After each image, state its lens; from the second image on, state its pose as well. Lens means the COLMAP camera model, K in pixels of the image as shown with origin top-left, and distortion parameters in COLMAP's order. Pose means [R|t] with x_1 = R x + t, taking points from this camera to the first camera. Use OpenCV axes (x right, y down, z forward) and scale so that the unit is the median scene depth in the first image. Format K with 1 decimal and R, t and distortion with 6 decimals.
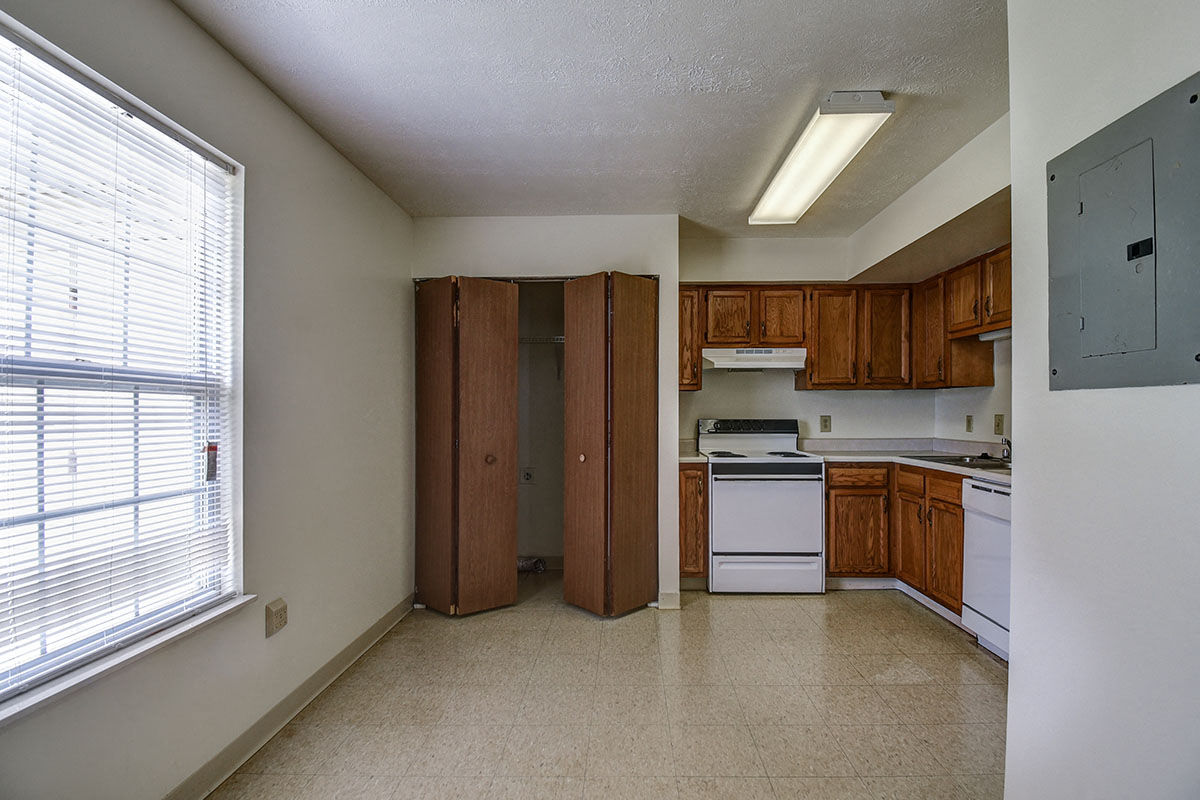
lens RADIAL K [[549.2, 0, 604.1], [0, 549.2, 401.2], [0, 0, 1]] dist [0.019432, -0.027777]
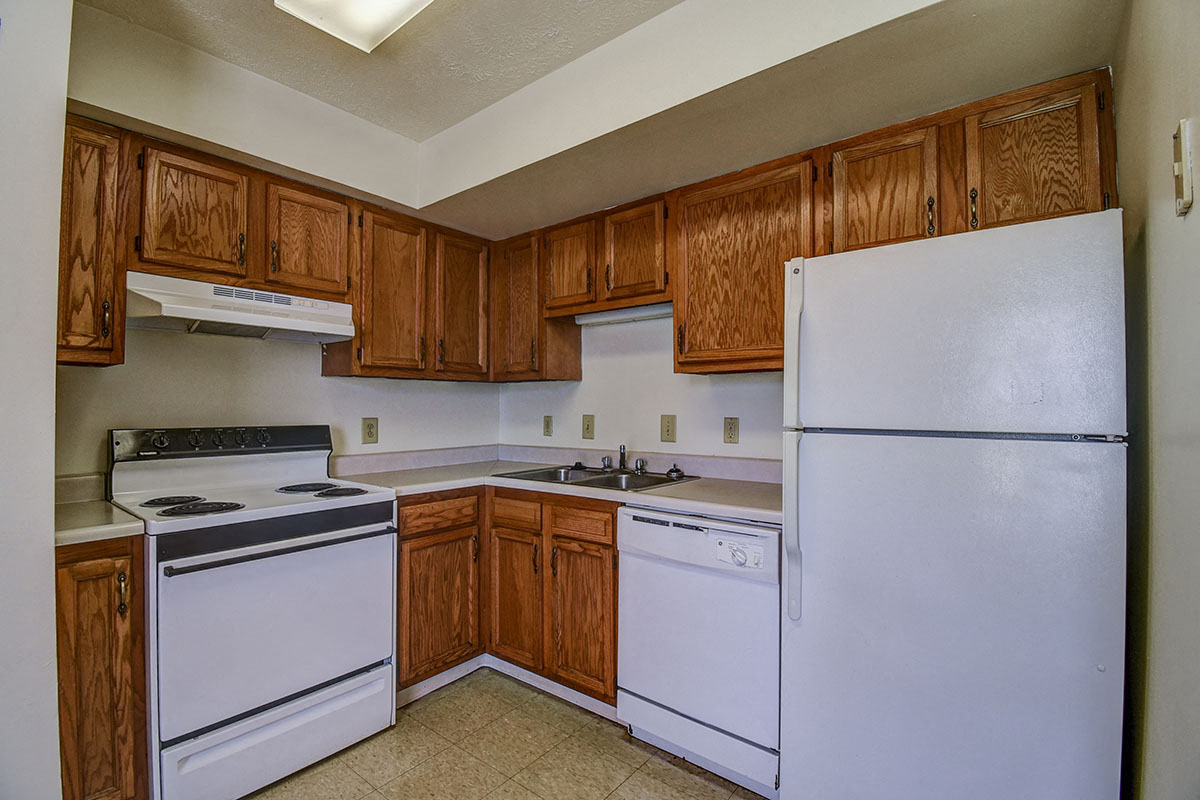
lens RADIAL K [[549.2, 0, 604.1], [0, 549.2, 401.2], [0, 0, 1]] dist [0.019432, -0.027777]
pose [[0.596166, 0.012264, 0.802767, 0.059392], [-0.015281, 0.999876, -0.003927, 0.006034], [-0.802716, -0.009926, 0.596280, 0.466474]]
